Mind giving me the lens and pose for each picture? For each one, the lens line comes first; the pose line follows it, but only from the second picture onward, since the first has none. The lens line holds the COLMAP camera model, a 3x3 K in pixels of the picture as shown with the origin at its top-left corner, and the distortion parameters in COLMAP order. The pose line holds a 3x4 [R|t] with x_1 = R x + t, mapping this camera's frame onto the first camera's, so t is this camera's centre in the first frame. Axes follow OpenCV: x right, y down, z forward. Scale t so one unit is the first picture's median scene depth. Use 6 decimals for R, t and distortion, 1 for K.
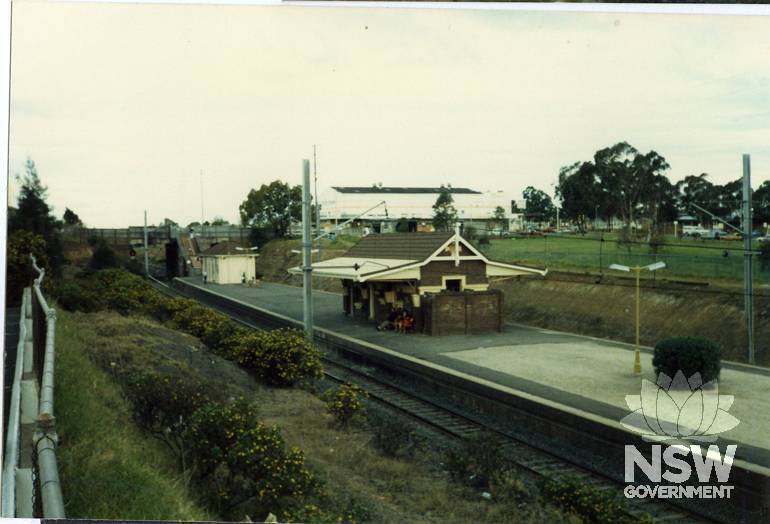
lens RADIAL K [[908.0, 0, 384.9], [0, 908.0, 260.5], [0, 0, 1]] dist [0.002180, 0.000000]
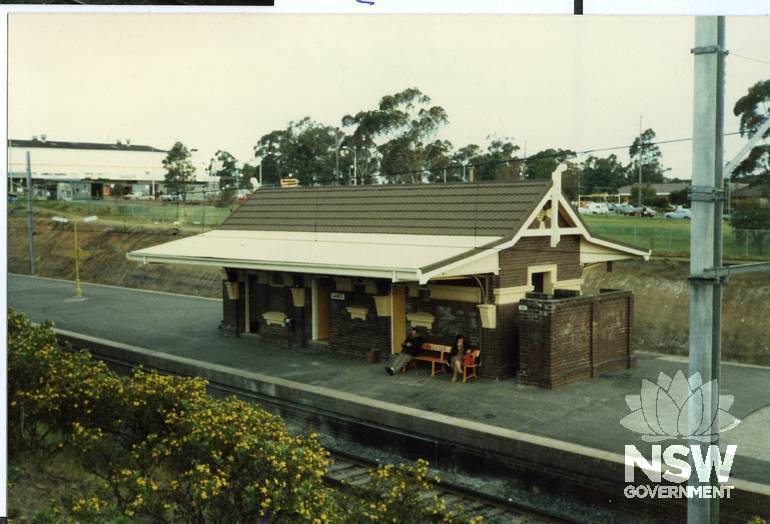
lens RADIAL K [[908.0, 0, 385.0], [0, 908.0, 262.2], [0, 0, 1]] dist [0.002180, 0.000000]
pose [[0.915081, -0.018860, 0.402828, -0.220478], [0.004336, 0.999308, 0.036938, -0.004803], [-0.403246, -0.032055, 0.914530, 0.553865]]
